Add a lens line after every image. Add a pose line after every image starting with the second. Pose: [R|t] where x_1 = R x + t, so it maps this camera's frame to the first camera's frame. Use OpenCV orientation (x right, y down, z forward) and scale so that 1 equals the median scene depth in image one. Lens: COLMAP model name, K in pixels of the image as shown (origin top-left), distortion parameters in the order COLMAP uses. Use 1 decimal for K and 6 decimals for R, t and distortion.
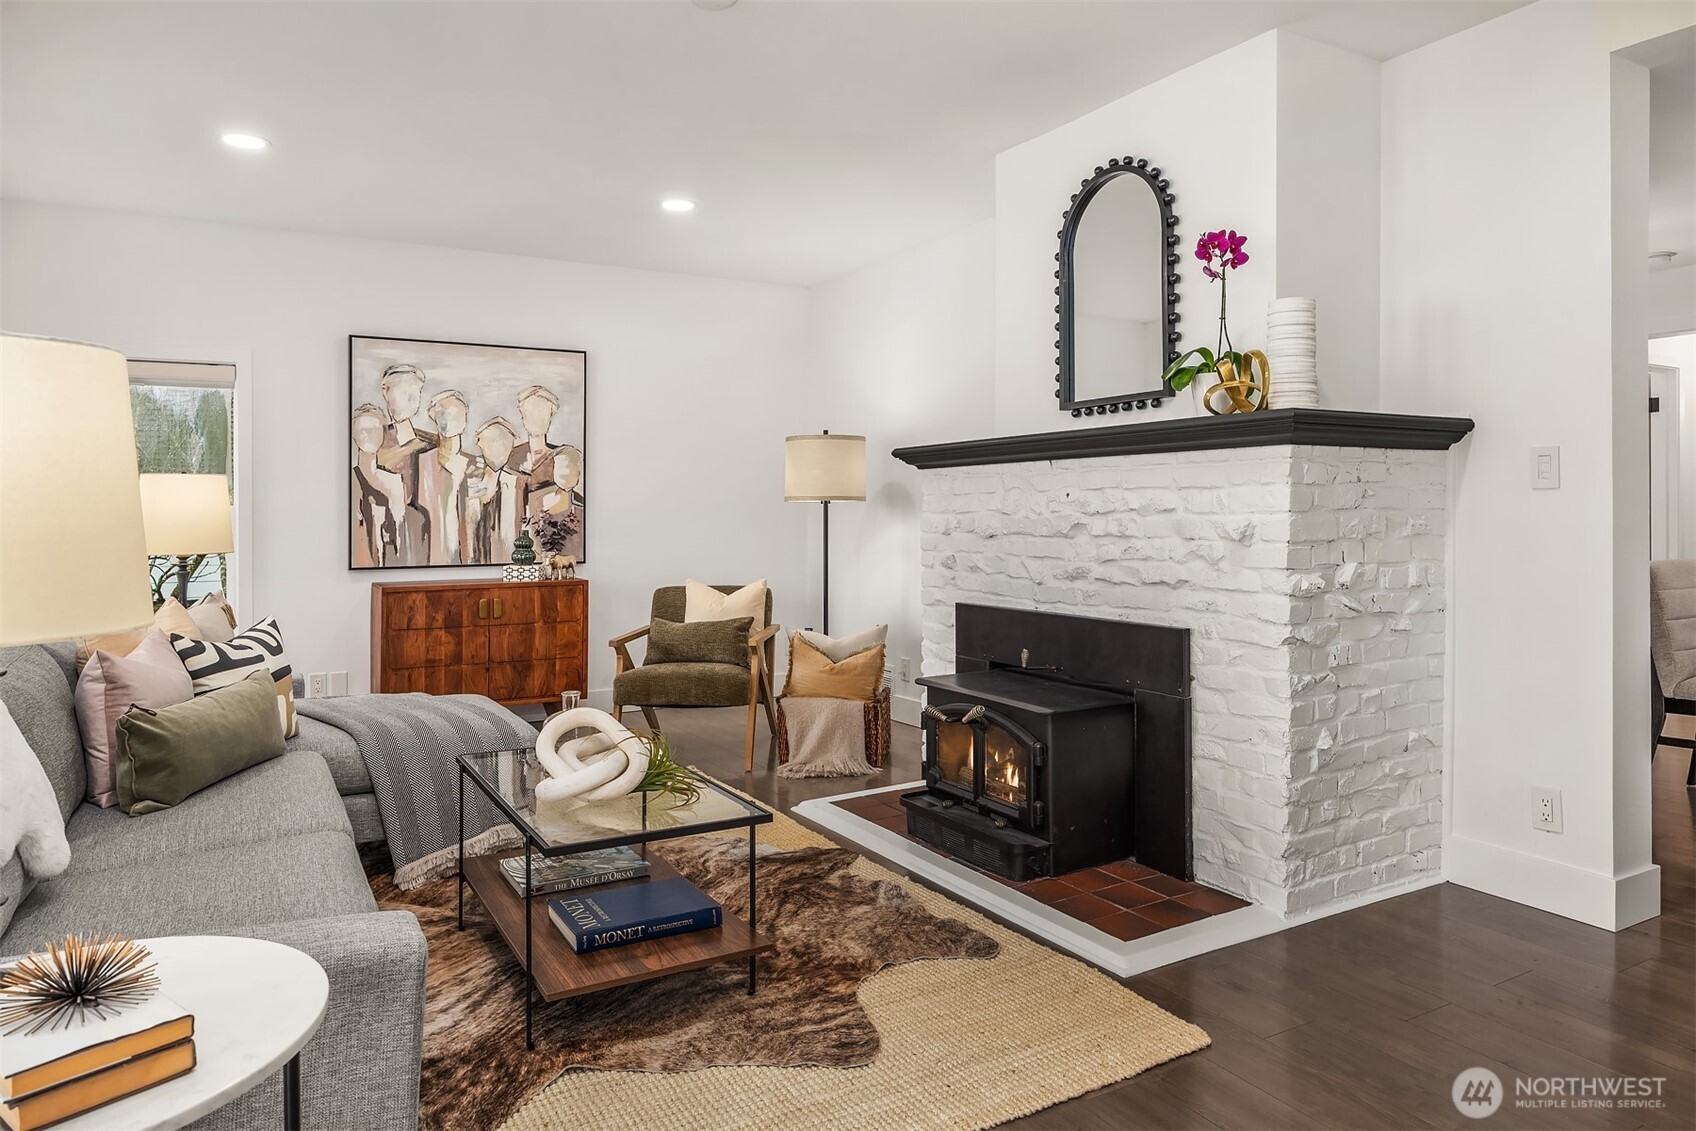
lens RADIAL K [[1087.9, 0, 861.7], [0, 1087.9, 500.1], [0, 0, 1]] dist [-0.003404, 0.001167]
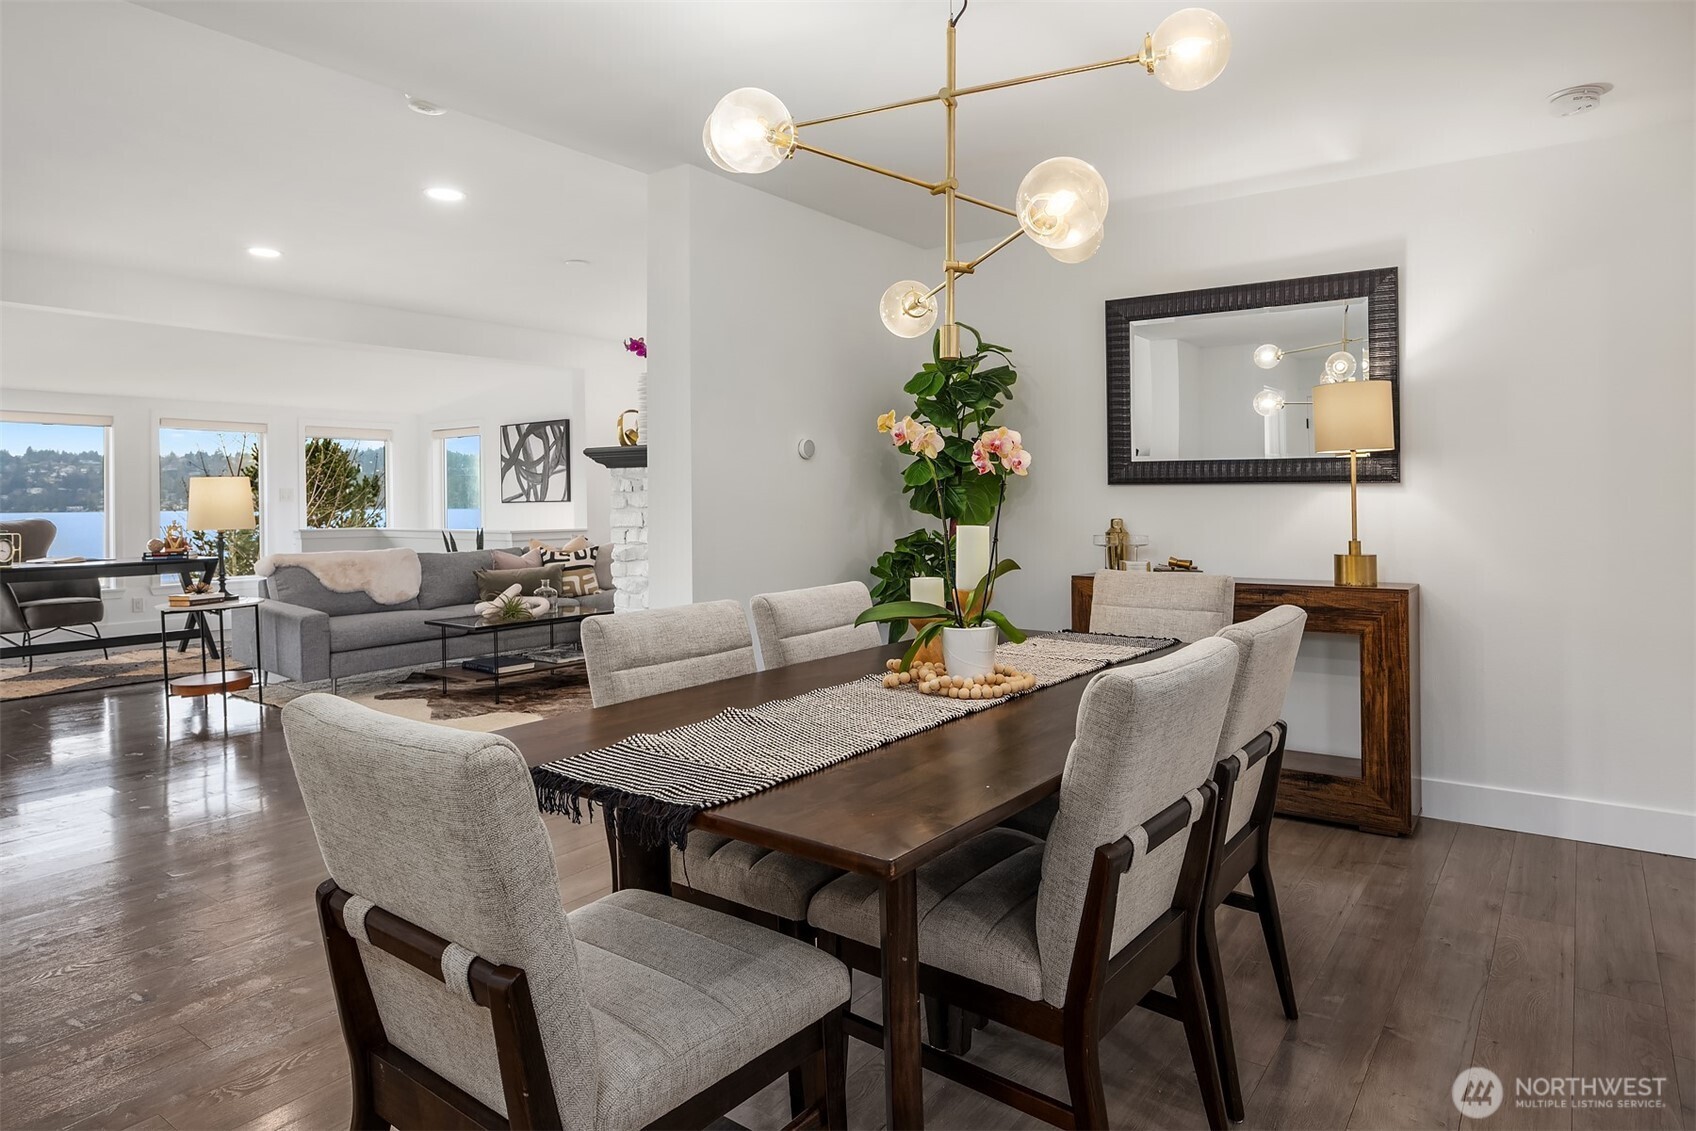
lens RADIAL K [[1004.6, 0, 890.5], [0, 1004.6, 490.9], [0, 0, 1]] dist [-0.000957, 0.000762]
pose [[0.421489, 0.001815, -0.906832, 1.596683], [0.012839, 0.999886, 0.007969, -0.019851], [0.906743, -0.015002, 0.421417, 0.595840]]
